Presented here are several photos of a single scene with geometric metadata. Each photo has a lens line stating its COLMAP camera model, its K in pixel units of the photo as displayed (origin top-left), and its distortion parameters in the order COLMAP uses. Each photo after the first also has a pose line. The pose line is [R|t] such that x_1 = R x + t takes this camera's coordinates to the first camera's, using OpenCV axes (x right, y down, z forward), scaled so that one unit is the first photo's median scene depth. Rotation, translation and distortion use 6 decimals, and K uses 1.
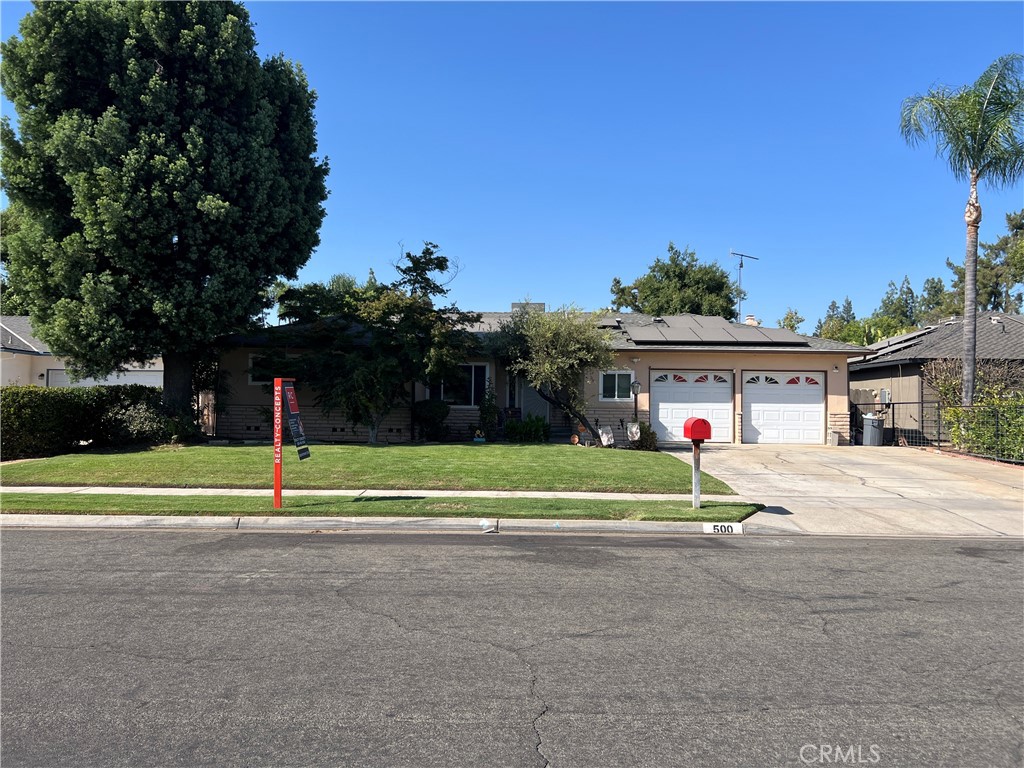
lens RADIAL K [[771.3, 0, 513.9], [0, 771.3, 382.7], [0, 0, 1]] dist [0.062050, -0.077541]
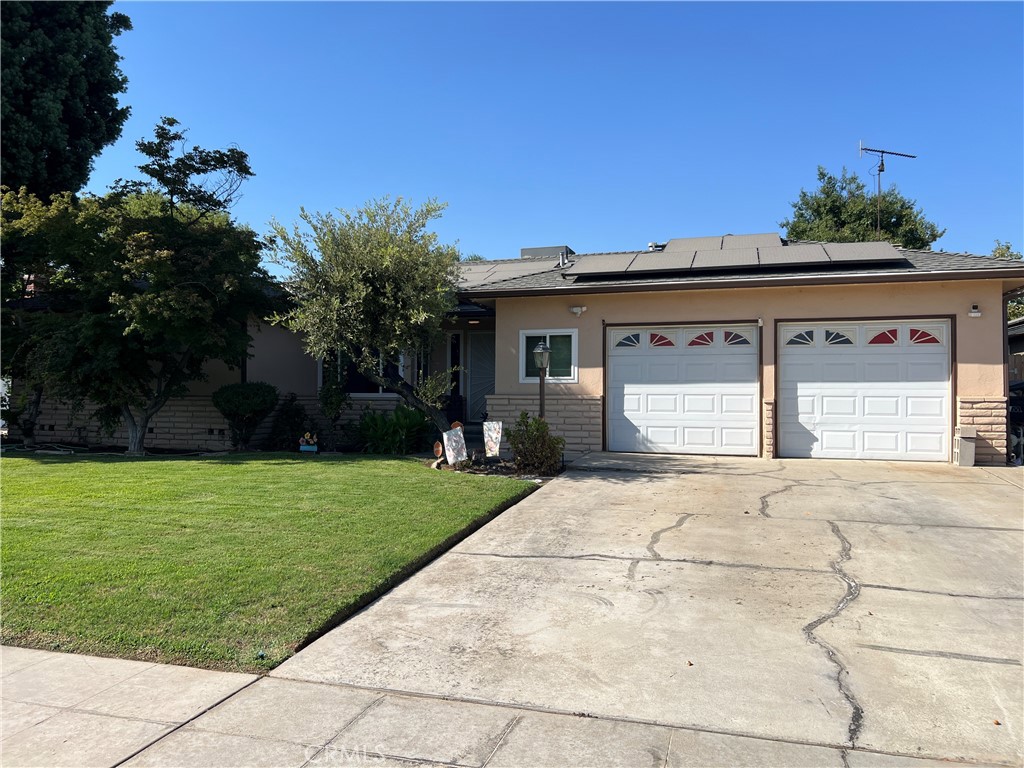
lens RADIAL K [[771.3, 0, 510.9], [0, 771.3, 386.1], [0, 0, 1]] dist [0.062050, -0.077541]
pose [[0.957929, -0.013114, -0.286706, 0.270927], [0.018900, 0.999670, 0.017423, 0.016081], [0.286382, -0.022108, 0.957860, 0.434792]]
